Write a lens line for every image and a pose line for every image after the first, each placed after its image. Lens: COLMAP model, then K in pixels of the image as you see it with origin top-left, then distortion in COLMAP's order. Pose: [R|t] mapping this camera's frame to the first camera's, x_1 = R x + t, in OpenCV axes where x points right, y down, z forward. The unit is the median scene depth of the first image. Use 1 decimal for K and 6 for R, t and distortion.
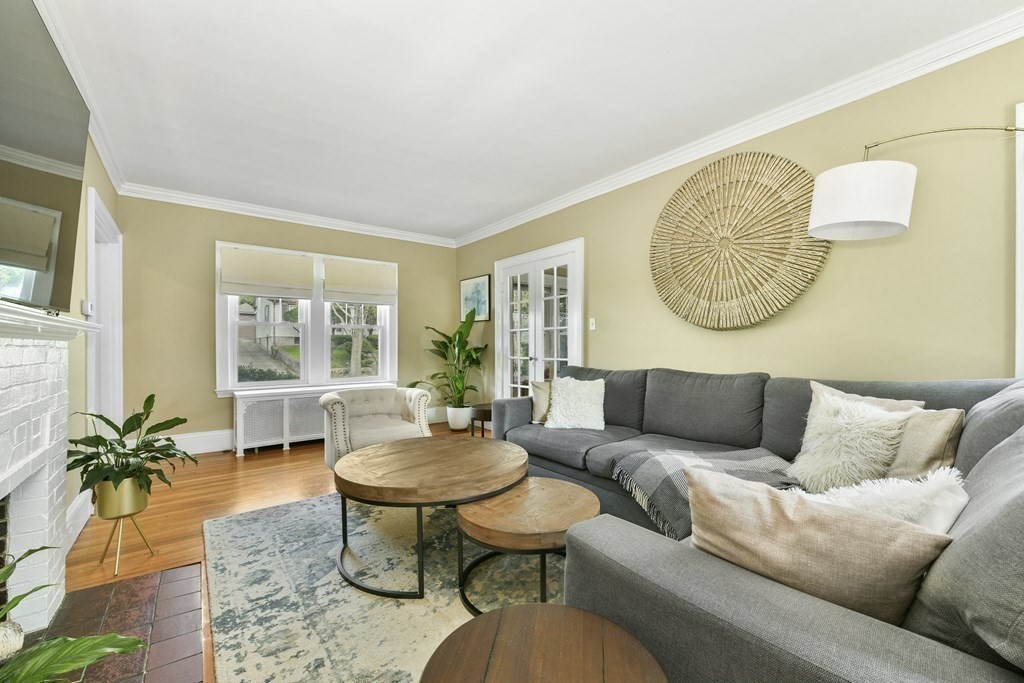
lens RADIAL K [[402.2, 0, 513.8], [0, 402.2, 343.3], [0, 0, 1]] dist [0.002096, 0.000896]
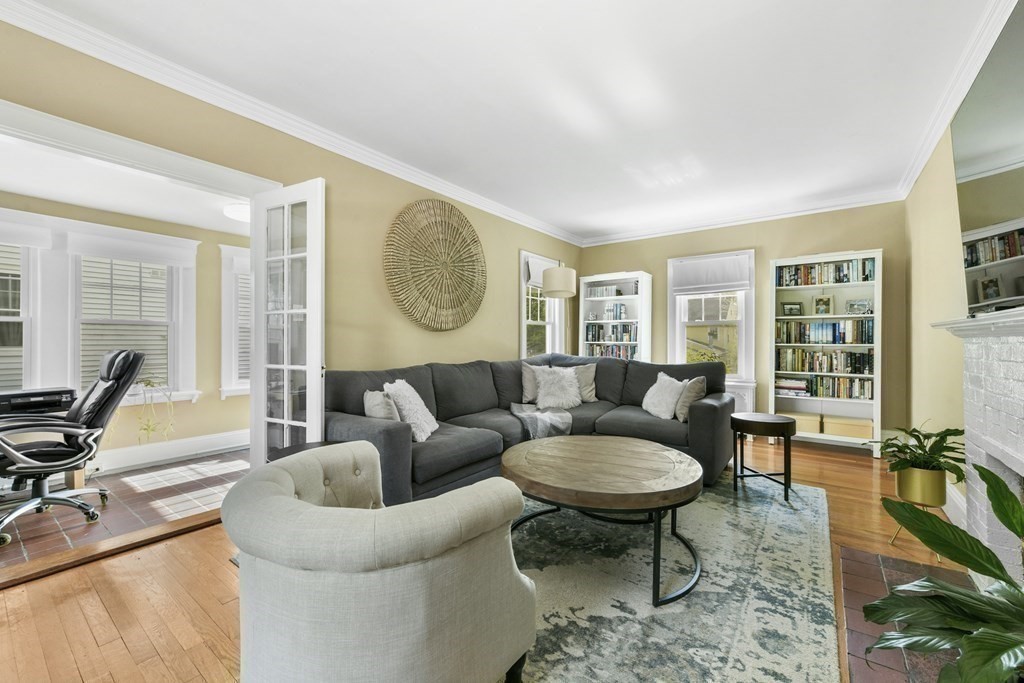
lens RADIAL K [[402.2, 0, 519.2], [0, 402.2, 341.6], [0, 0, 1]] dist [0.002096, 0.000896]
pose [[-0.248393, 0.002624, 0.968656, -1.372365], [-0.001396, 0.999994, -0.003067, 0.009696], [-0.968658, -0.002114, -0.248388, 1.808806]]
